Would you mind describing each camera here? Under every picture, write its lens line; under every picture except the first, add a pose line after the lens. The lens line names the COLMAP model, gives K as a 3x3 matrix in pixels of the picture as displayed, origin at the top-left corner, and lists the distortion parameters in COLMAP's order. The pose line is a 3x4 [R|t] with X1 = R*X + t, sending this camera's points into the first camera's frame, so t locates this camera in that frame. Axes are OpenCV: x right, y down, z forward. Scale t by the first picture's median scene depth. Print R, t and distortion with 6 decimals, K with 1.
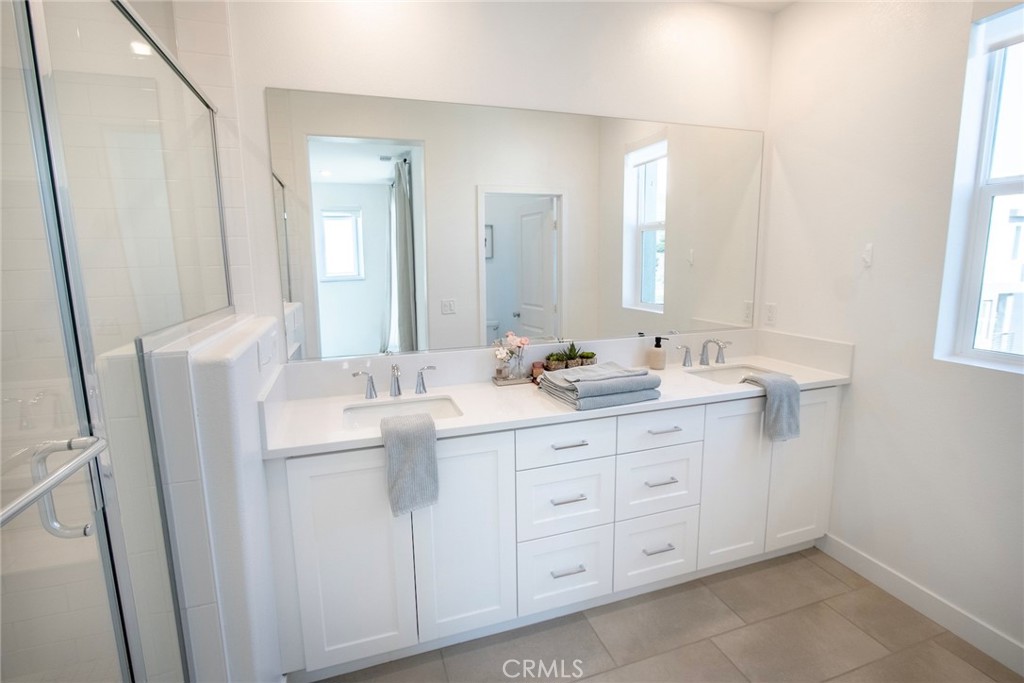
lens RADIAL K [[459.3, 0, 515.2], [0, 459.3, 336.9], [0, 0, 1]] dist [-0.023591, -0.000587]
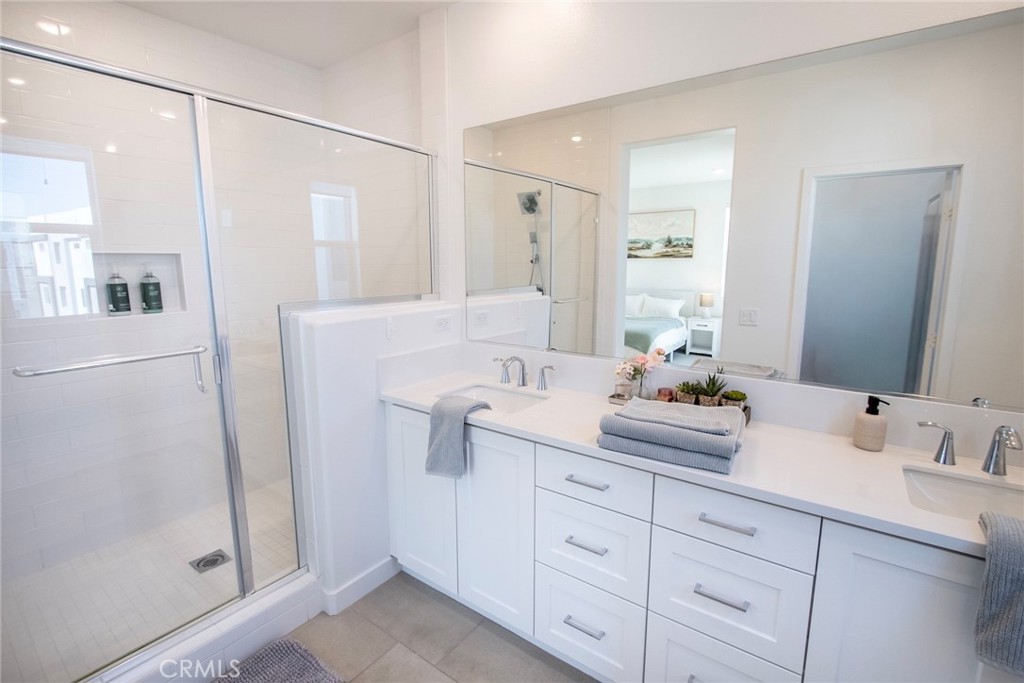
lens RADIAL K [[459.3, 0, 520.1], [0, 459.3, 336.0], [0, 0, 1]] dist [-0.023591, -0.000587]
pose [[0.597085, 0.140733, -0.789736, 0.602896], [-0.139924, 0.987670, 0.070214, -0.067587], [0.789880, 0.068580, 0.609415, 0.322905]]
